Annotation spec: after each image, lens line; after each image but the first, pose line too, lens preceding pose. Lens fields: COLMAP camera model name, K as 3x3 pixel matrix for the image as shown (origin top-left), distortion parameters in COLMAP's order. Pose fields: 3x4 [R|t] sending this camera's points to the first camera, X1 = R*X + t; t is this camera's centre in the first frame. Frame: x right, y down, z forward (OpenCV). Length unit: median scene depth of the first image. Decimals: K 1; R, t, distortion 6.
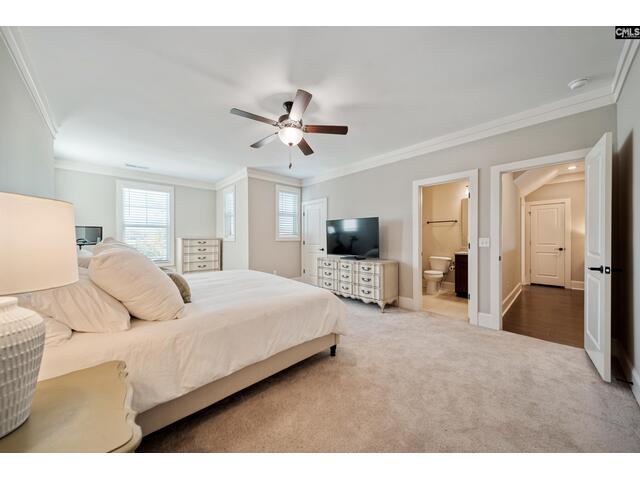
lens RADIAL K [[225.7, 0, 319.6], [0, 225.7, 240.0], [0, 0, 1]] dist [0.003207, -0.000344]
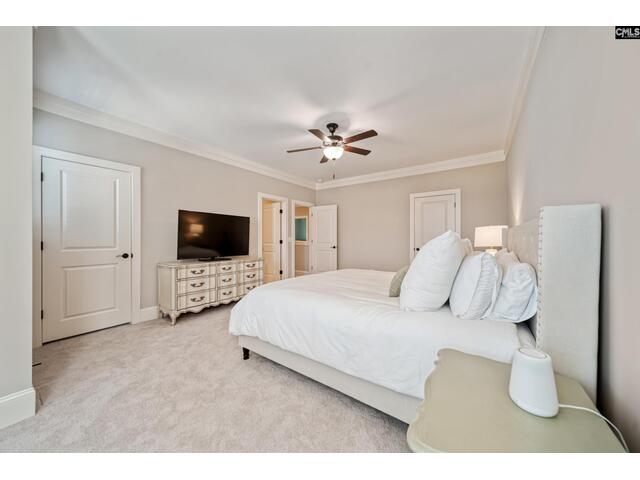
lens RADIAL K [[225.7, 0, 317.8], [0, 225.7, 238.4], [0, 0, 1]] dist [0.003207, -0.000344]
pose [[-0.178502, -0.009265, 0.983896, -0.823231], [-0.006645, 0.999944, 0.008211, -0.011311], [-0.983917, -0.005072, -0.178553, 0.817630]]
